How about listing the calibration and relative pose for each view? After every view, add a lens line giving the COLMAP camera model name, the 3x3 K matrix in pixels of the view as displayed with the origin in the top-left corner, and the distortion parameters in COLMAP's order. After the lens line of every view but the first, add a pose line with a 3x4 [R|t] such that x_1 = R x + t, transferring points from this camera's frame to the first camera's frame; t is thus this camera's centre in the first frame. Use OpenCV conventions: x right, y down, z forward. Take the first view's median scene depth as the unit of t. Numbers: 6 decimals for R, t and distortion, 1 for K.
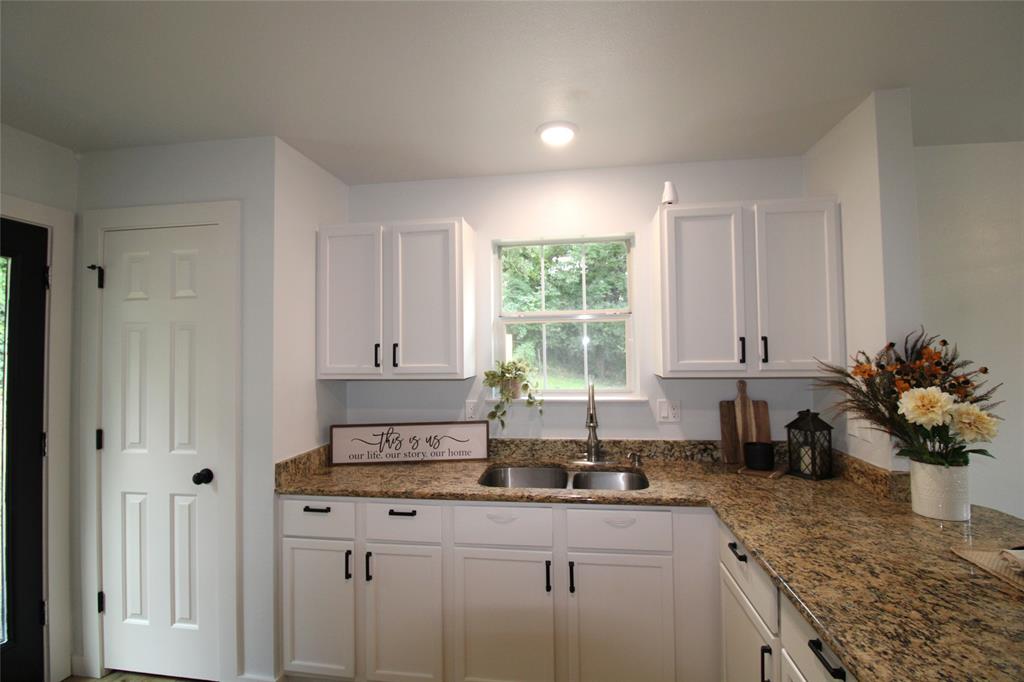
lens RADIAL K [[481.3, 0, 512.0], [0, 481.3, 341.0], [0, 0, 1]] dist [0.000377, -0.000418]
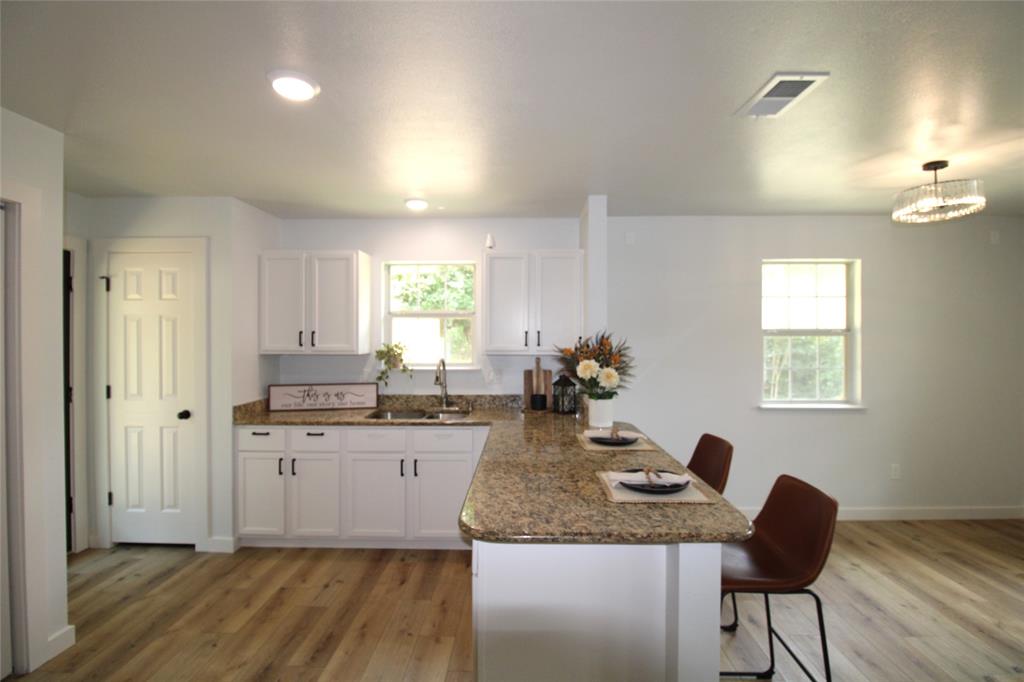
lens RADIAL K [[481.3, 0, 512.0], [0, 481.3, 341.0], [0, 0, 1]] dist [0.000377, -0.000418]
pose [[0.992976, 0.013454, 0.117546, 0.204815], [-0.017572, 0.999265, 0.034066, -0.026573], [-0.117001, -0.035892, 0.992483, -0.593227]]
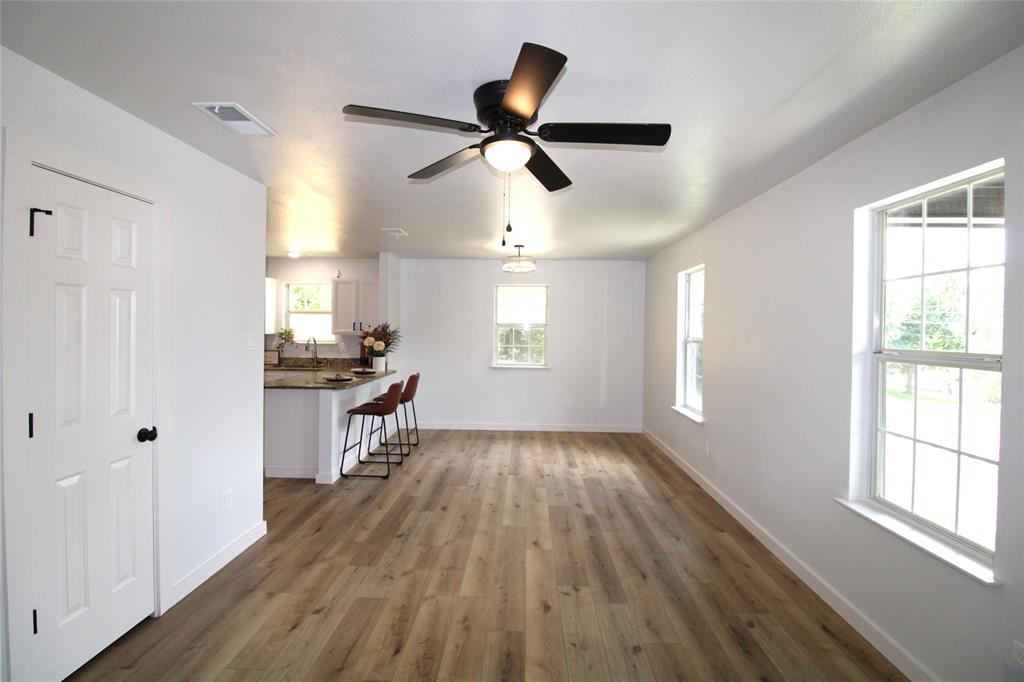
lens RADIAL K [[481.3, 0, 512.0], [0, 481.3, 341.0], [0, 0, 1]] dist [0.000377, -0.000418]
pose [[0.994284, 0.024793, 0.103845, 1.042972], [-0.029734, 0.998485, 0.046306, -0.055251], [-0.102540, -0.049129, 0.993515, -1.962390]]
